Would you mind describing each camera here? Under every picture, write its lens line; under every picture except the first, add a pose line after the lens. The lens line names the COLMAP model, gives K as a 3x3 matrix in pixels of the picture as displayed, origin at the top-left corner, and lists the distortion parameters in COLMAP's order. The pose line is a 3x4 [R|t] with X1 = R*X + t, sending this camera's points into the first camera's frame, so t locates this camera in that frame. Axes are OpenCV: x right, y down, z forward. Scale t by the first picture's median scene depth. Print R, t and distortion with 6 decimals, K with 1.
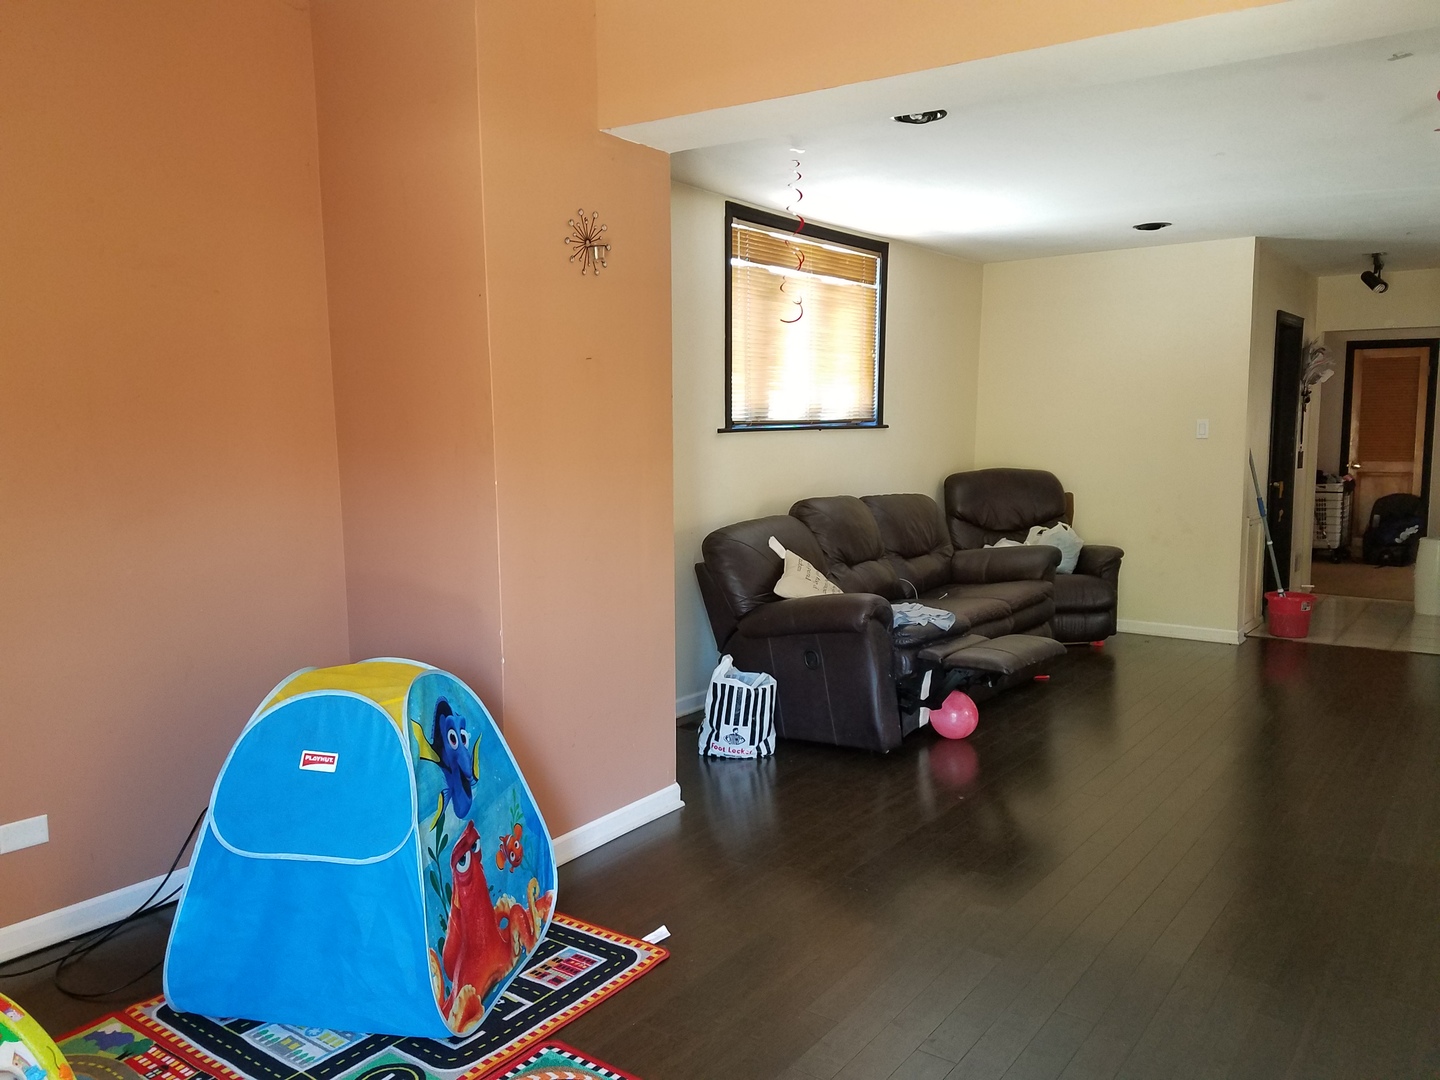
lens RADIAL K [[1097.0, 0, 716.9], [0, 1097.0, 540.8], [0, 0, 1]] dist [0.130104, -0.188439]
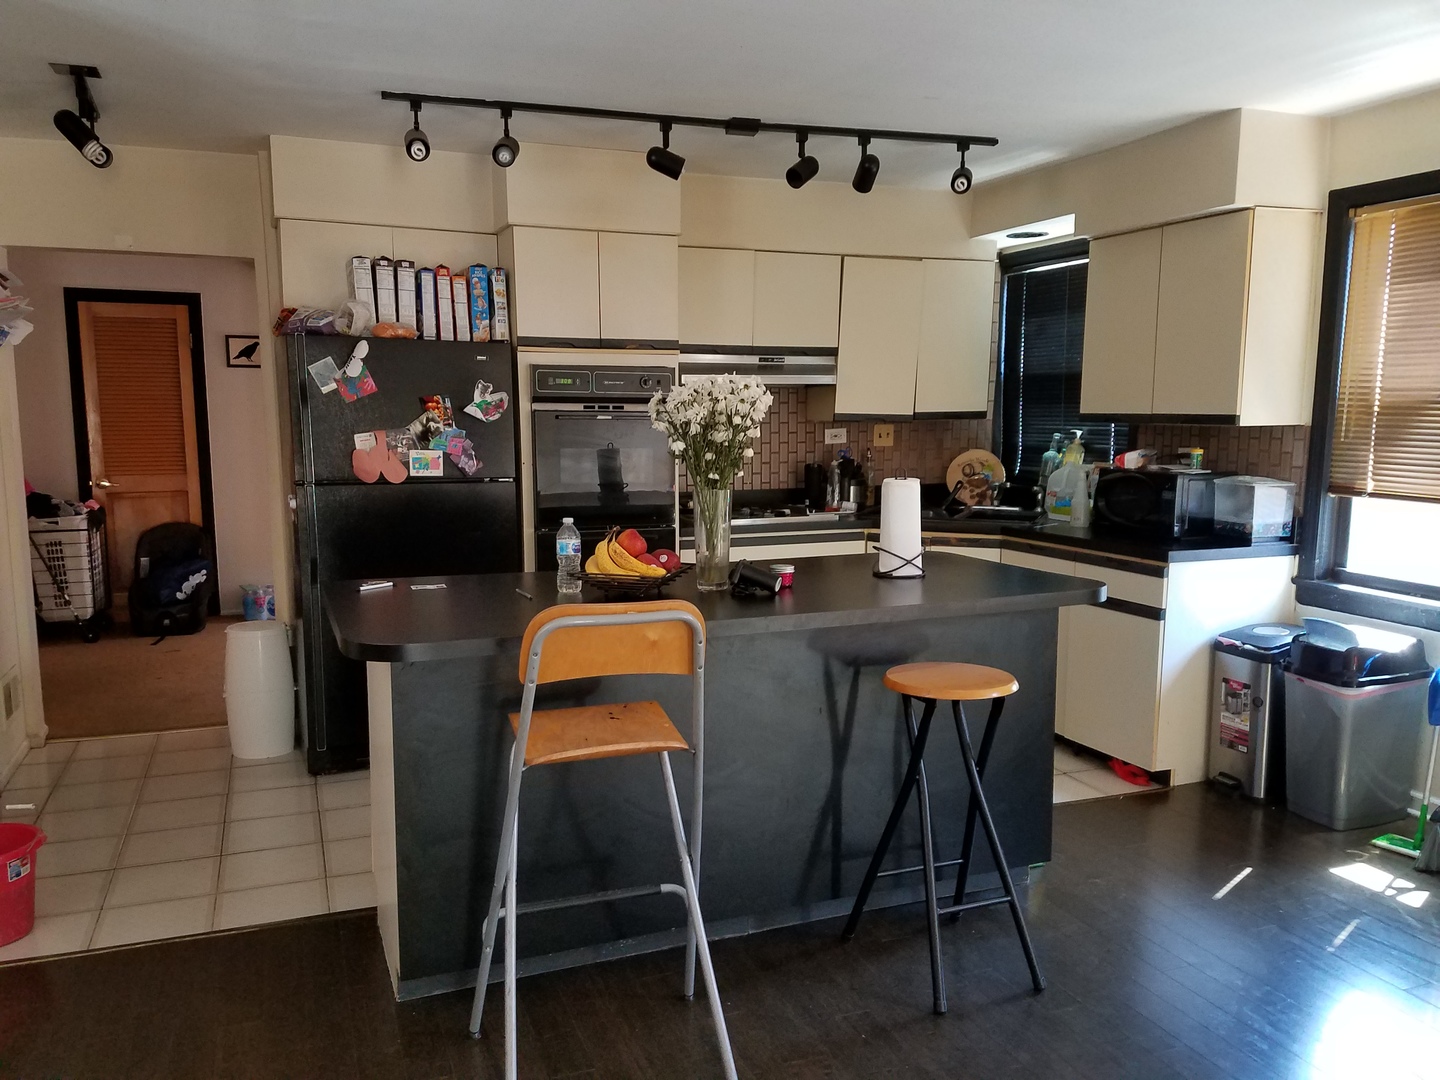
lens RADIAL K [[1097.0, 0, 685.8], [0, 1097.0, 573.9], [0, 0, 1]] dist [0.130104, -0.188439]
pose [[0.552103, -0.119434, 0.825178, 0.221600], [0.082334, 0.992660, 0.088588, -0.045990], [-0.829701, 0.019030, 0.557884, 0.371383]]
